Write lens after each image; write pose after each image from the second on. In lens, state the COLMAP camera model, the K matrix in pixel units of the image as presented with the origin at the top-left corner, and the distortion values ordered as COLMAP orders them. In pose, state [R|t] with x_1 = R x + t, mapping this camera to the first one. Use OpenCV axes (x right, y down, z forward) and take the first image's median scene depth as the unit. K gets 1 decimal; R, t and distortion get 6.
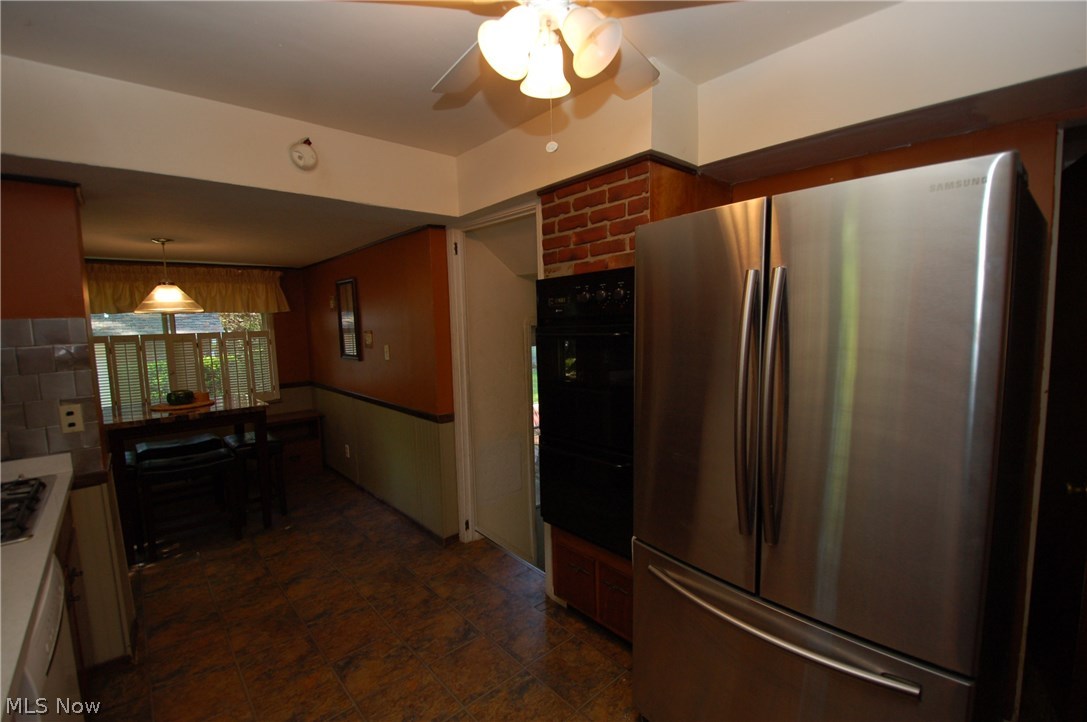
lens RADIAL K [[471.2, 0, 545.5], [0, 471.2, 364.8], [0, 0, 1]] dist [0.001791, -0.000766]
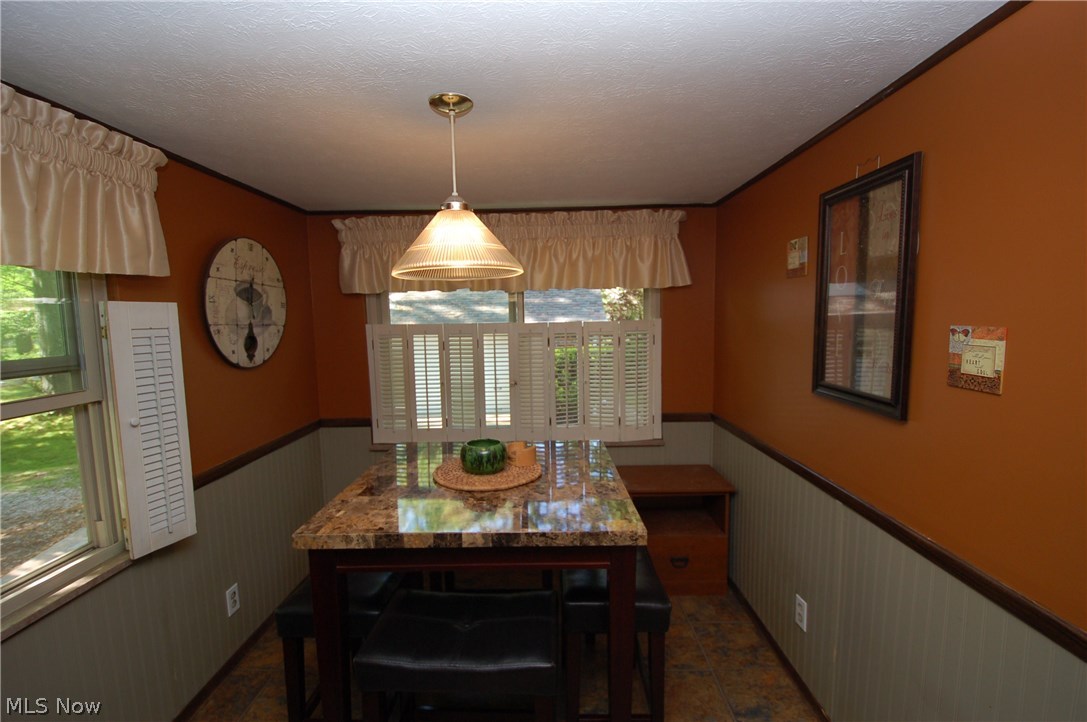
lens RADIAL K [[471.2, 0, 543.6], [0, 471.2, 361.2], [0, 0, 1]] dist [0.001791, -0.000766]
pose [[0.735022, 0.075113, -0.673869, -0.313558], [-0.066426, 0.997041, 0.038681, -0.038271], [0.674781, 0.016331, 0.737837, 0.519214]]
